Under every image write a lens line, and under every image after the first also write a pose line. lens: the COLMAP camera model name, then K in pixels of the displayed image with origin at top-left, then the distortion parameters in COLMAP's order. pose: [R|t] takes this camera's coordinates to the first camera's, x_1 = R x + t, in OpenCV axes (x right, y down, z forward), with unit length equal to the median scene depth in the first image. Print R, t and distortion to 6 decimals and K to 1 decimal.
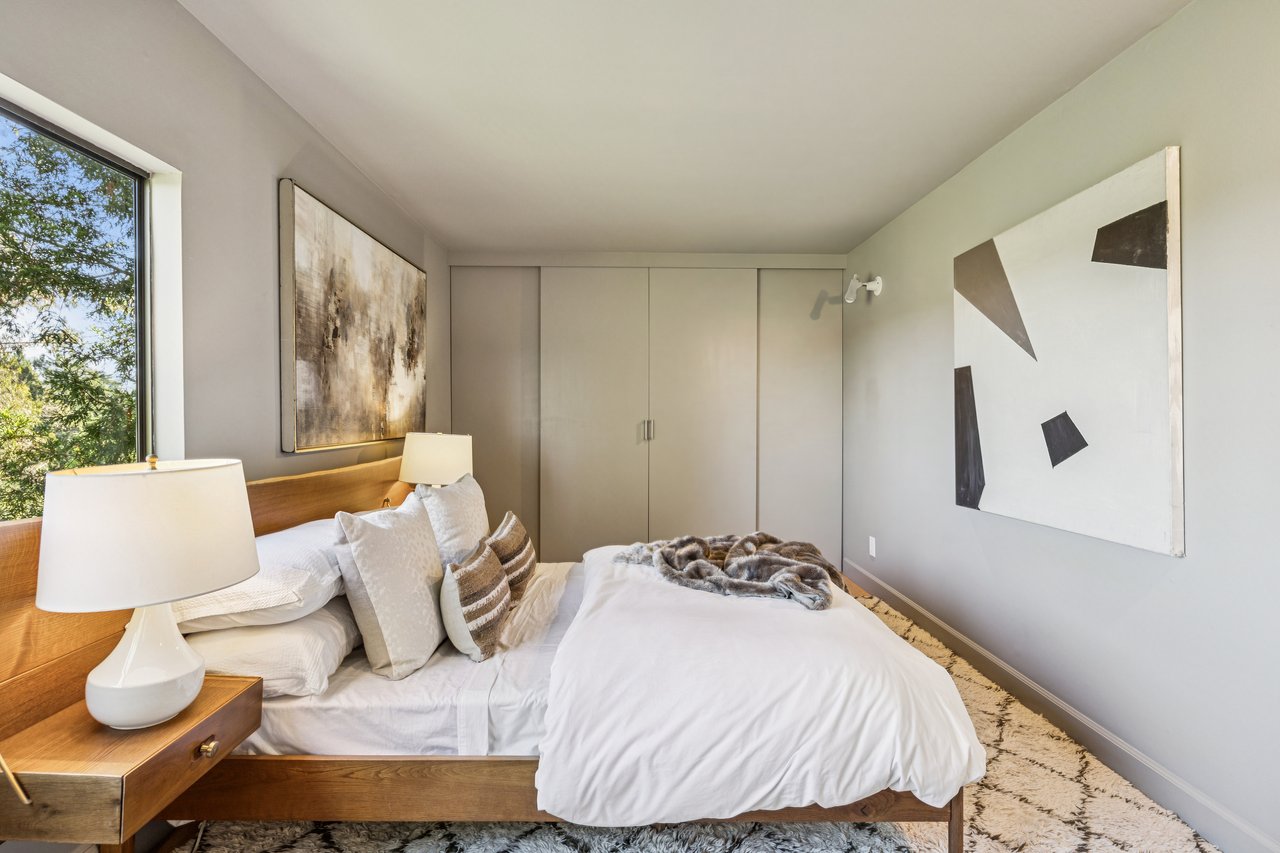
lens RADIAL K [[613.3, 0, 640.0], [0, 613.3, 426.5], [0, 0, 1]] dist [0.001074, 0.000348]
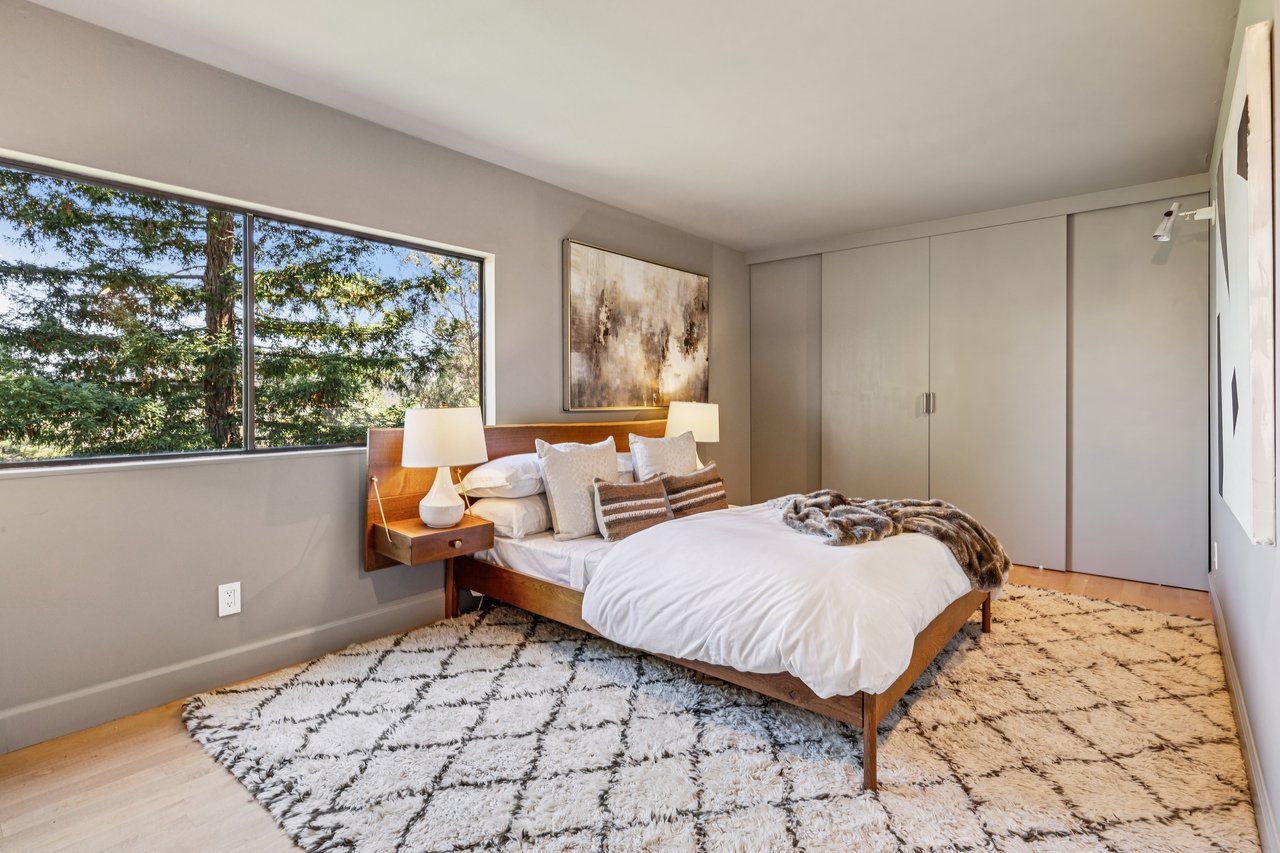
lens RADIAL K [[631.0, 0, 637.9], [0, 631.0, 408.7], [0, 0, 1]] dist [-0.010081, 0.006729]
pose [[0.747479, 0.005721, -0.664260, 0.605484], [-0.008152, 0.999967, -0.000560, 0.034463], [0.664235, 0.005833, 0.747501, -0.095698]]
